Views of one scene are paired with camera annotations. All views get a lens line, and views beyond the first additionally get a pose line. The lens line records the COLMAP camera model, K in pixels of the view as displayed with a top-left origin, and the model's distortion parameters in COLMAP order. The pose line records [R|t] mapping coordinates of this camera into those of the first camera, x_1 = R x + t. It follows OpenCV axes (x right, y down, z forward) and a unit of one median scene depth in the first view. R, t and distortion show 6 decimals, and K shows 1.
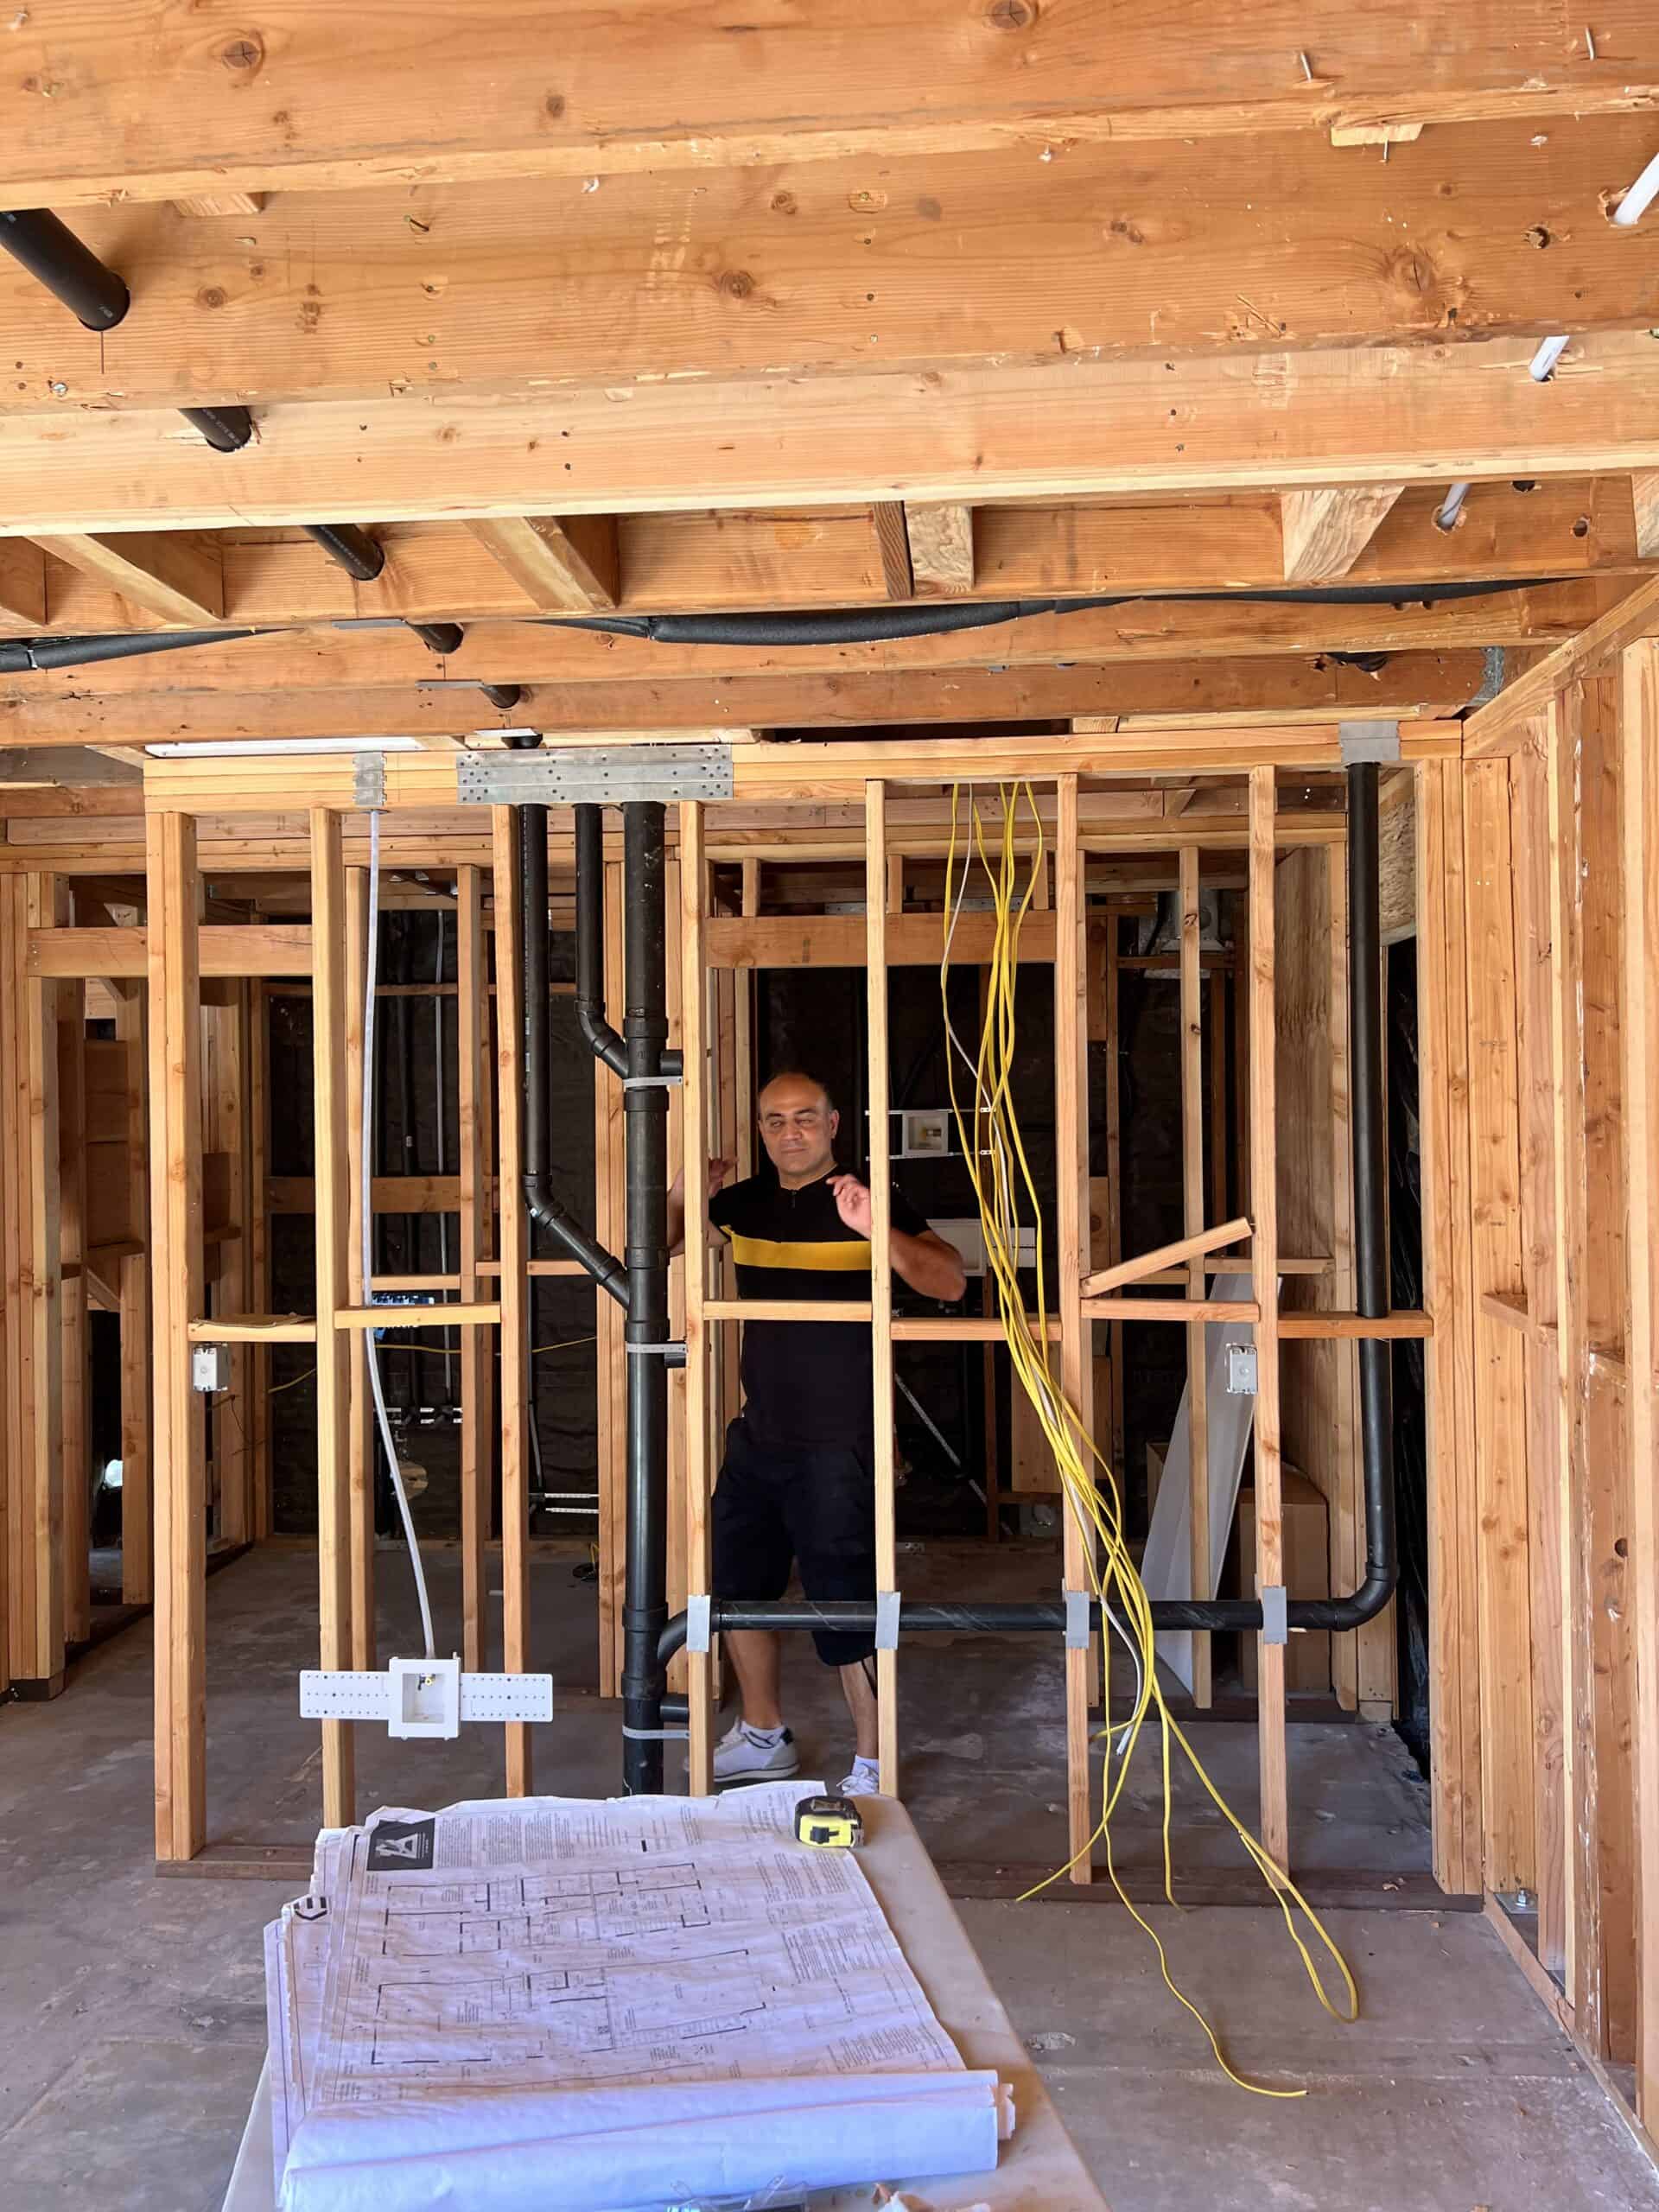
lens RADIAL K [[1685.0, 0, 834.1], [0, 1685.0, 1100.5], [0, 0, 1]] dist [0.037659, -0.030791]
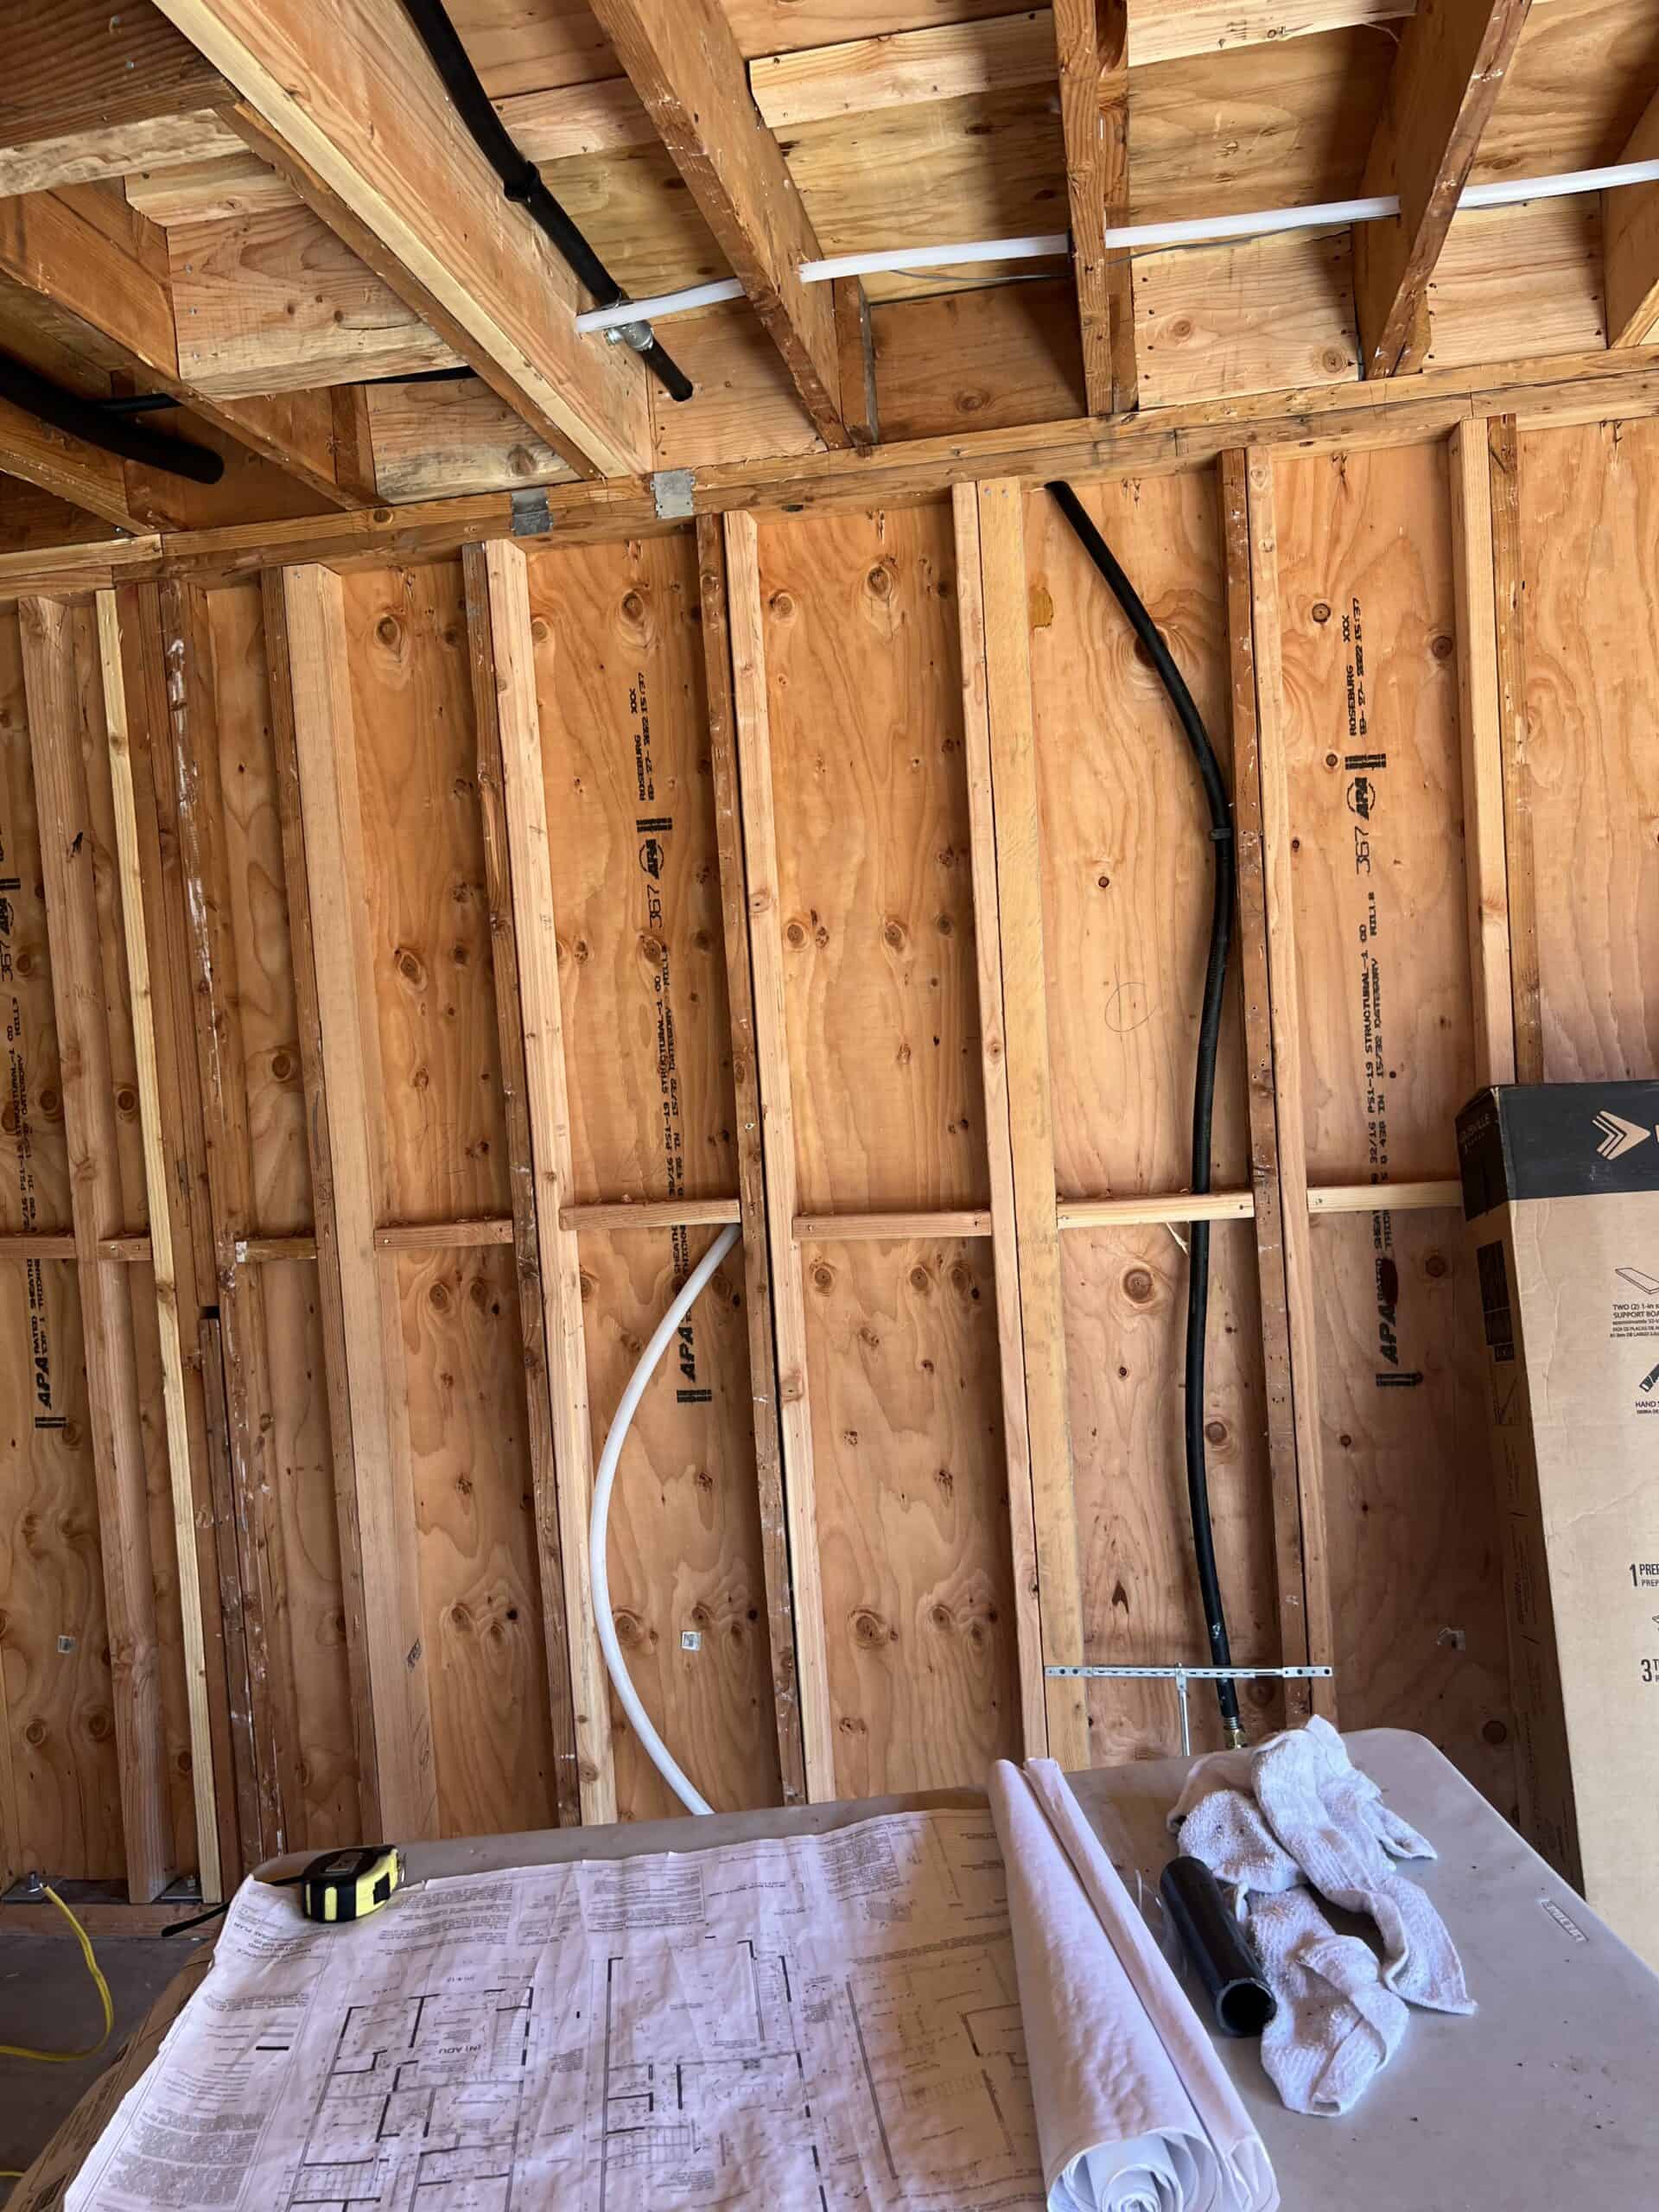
lens RADIAL K [[1685.0, 0, 838.6], [0, 1685.0, 1111.7], [0, 0, 1]] dist [0.037659, -0.030791]
pose [[0.086434, -0.028845, 0.995840, -0.797726], [0.064488, 0.997646, 0.023300, 0.102102], [-0.994168, 0.062206, 0.088091, 0.798275]]
